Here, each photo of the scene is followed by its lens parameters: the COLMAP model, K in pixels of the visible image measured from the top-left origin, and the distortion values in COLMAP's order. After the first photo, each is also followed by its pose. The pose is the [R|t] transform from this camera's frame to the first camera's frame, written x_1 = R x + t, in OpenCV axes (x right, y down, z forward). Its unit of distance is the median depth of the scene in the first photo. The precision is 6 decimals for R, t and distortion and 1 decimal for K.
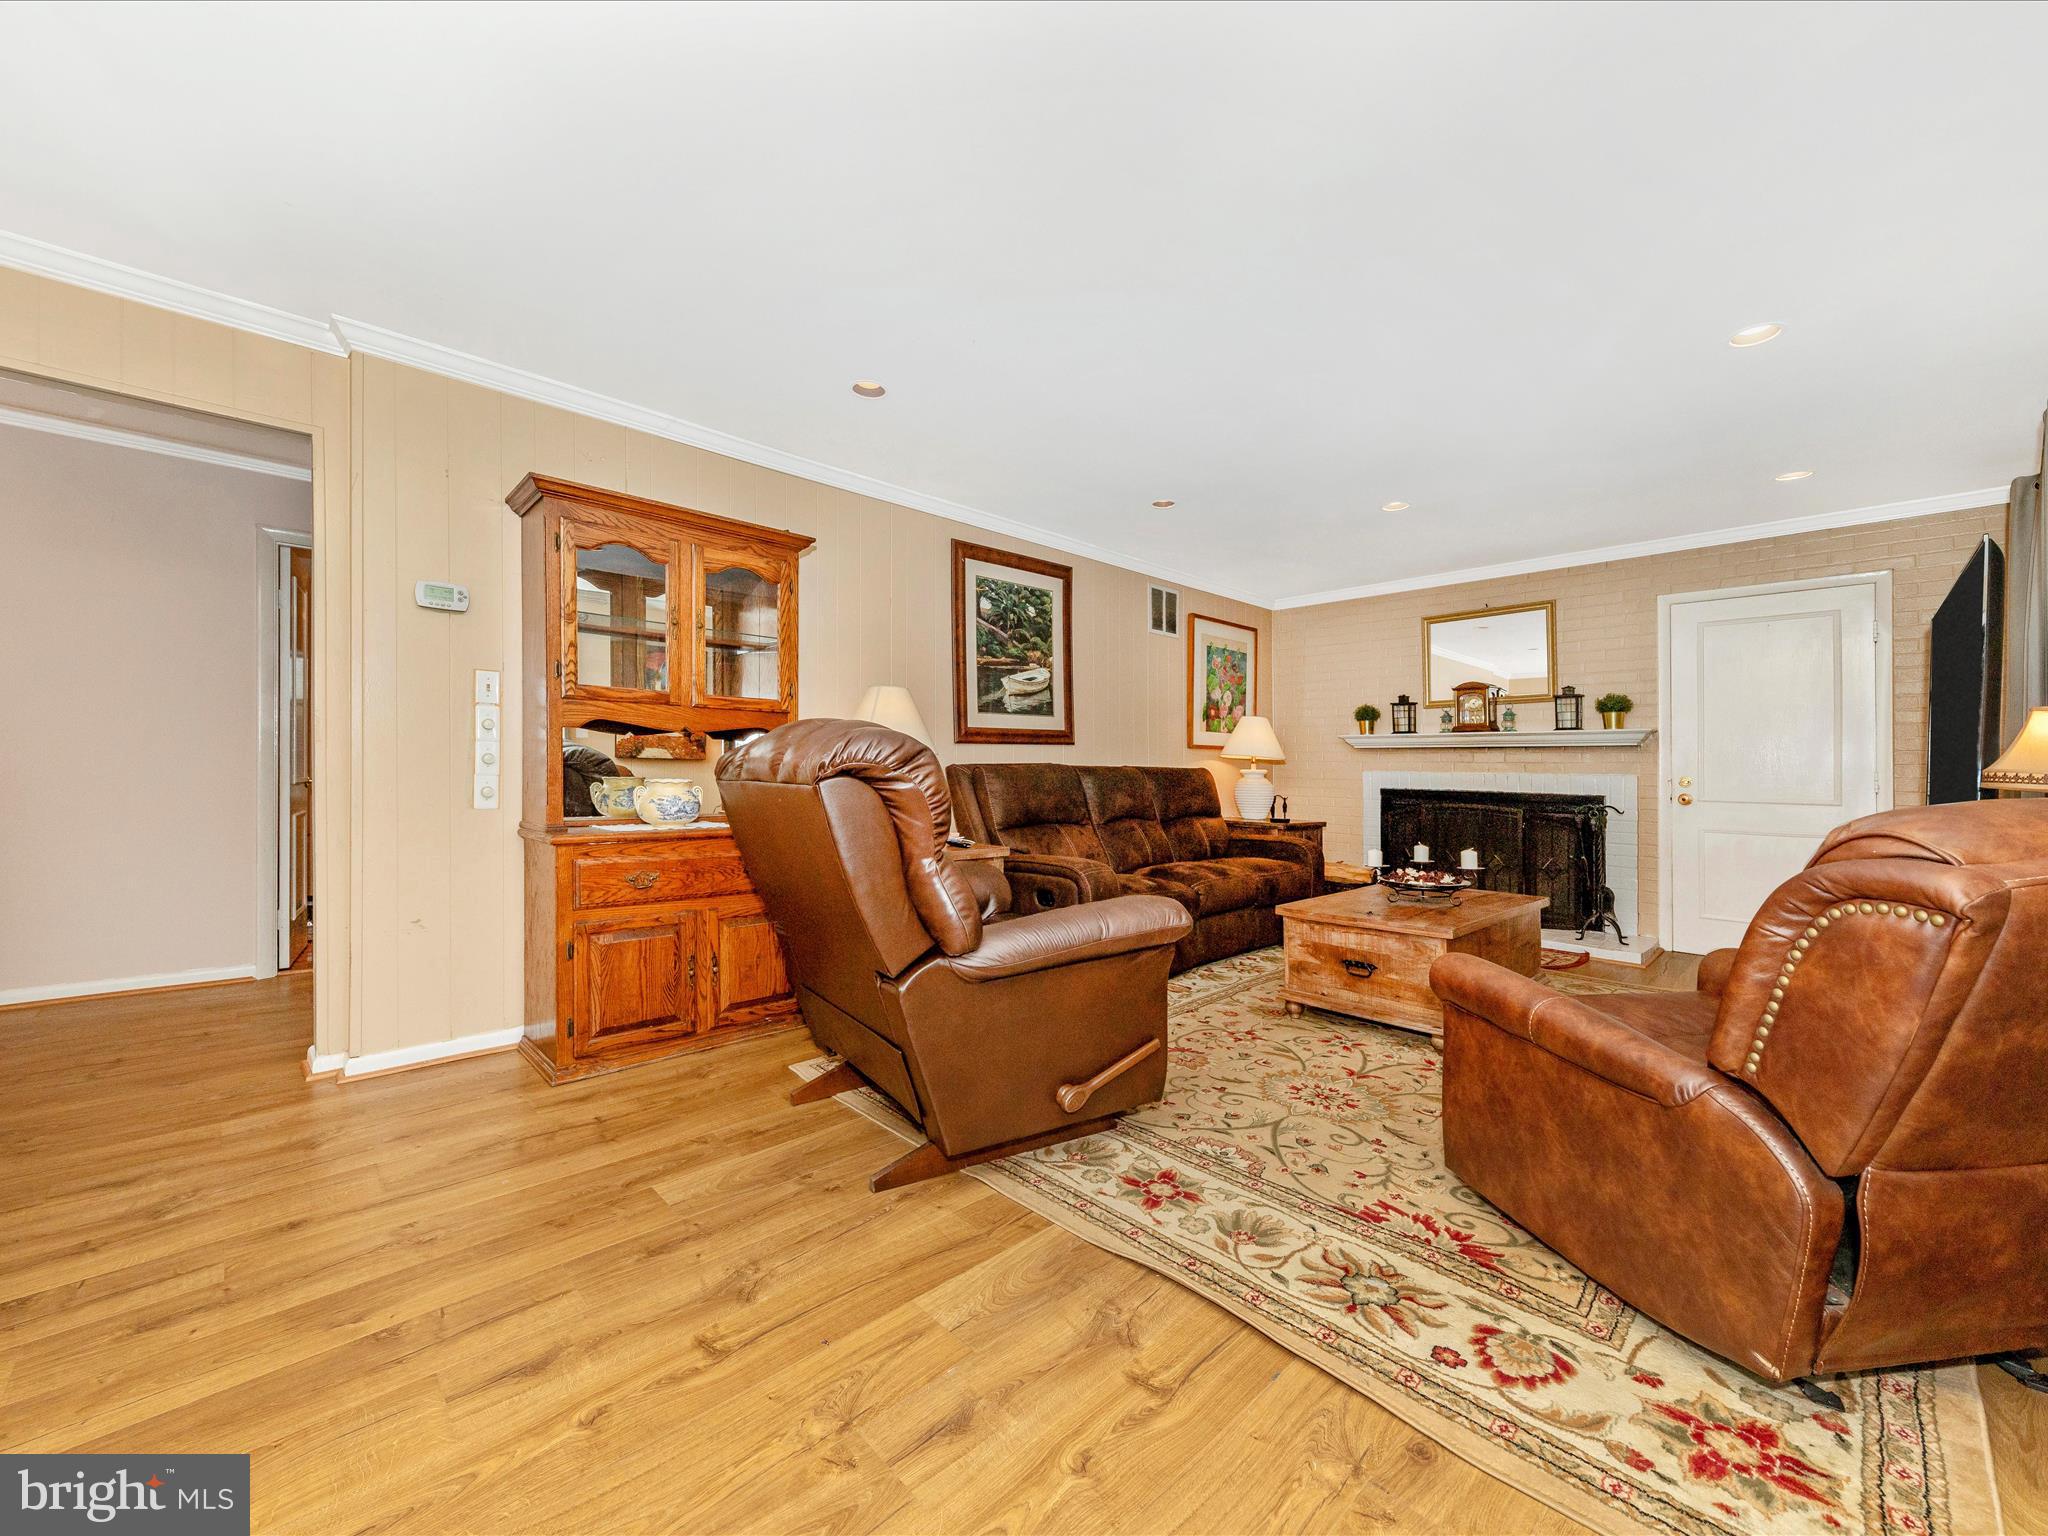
lens RADIAL K [[812.9, 0, 1029.3], [0, 812.9, 777.4], [0, 0, 1]] dist [0.001957, -0.001715]
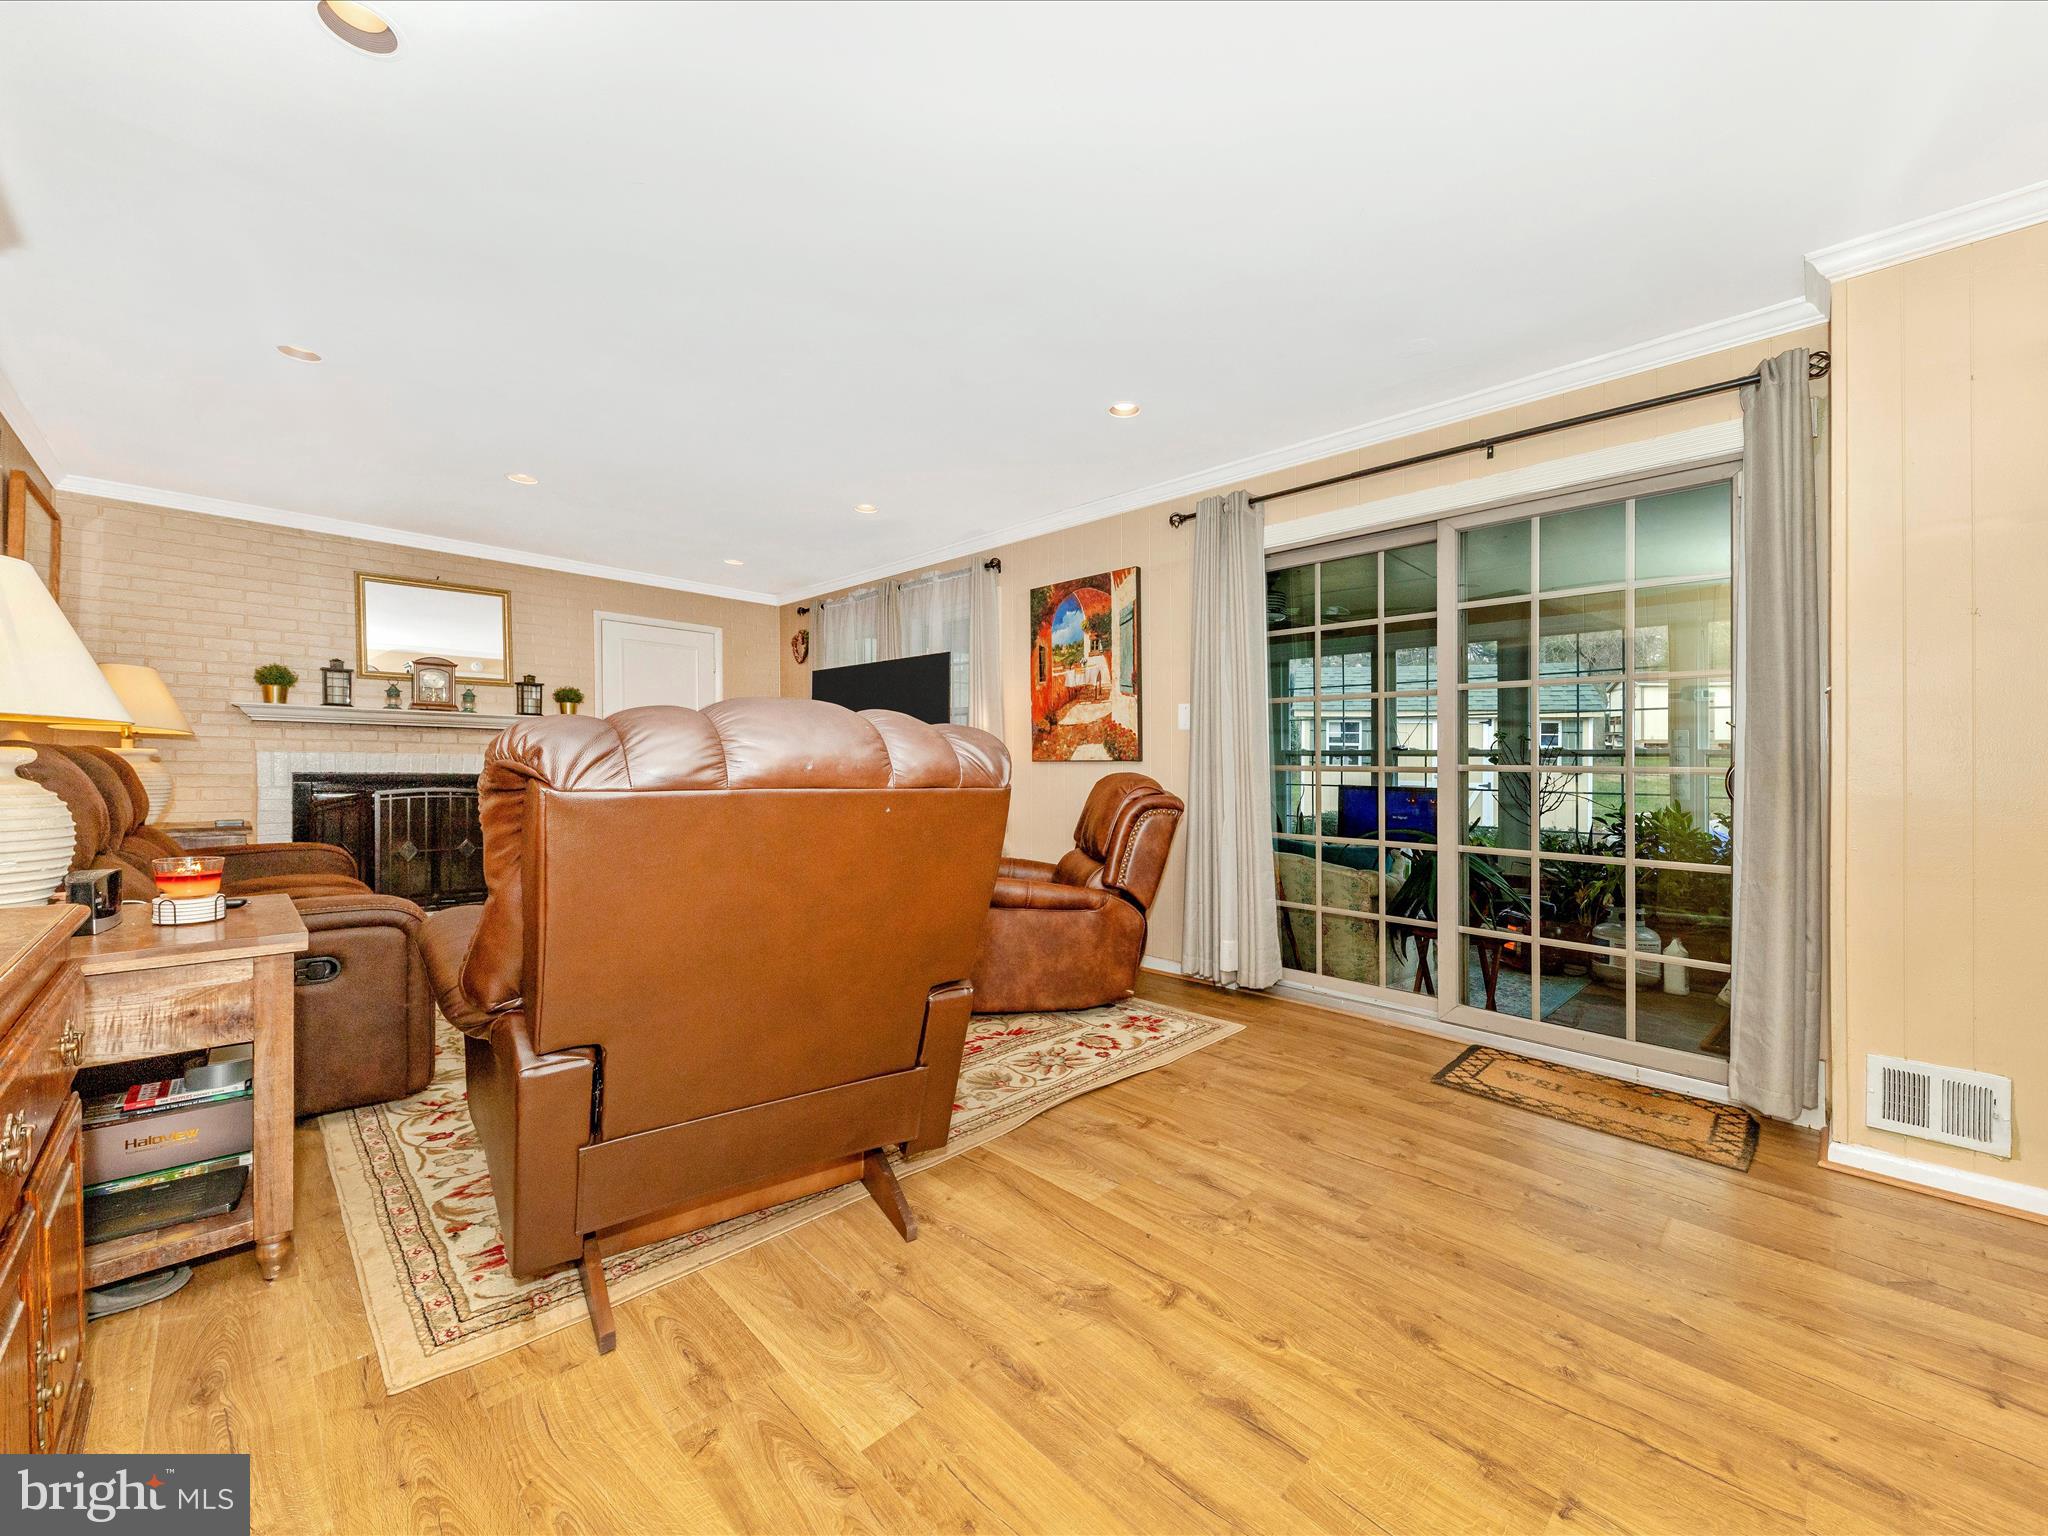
lens RADIAL K [[812.9, 0, 1026.7], [0, 812.9, 771.7], [0, 0, 1]] dist [0.001957, -0.001715]
pose [[-0.024328, -0.022303, 0.999455, -1.247308], [-0.006466, 0.999734, 0.022152, -0.032419], [-0.999683, -0.005924, -0.024466, 1.036352]]
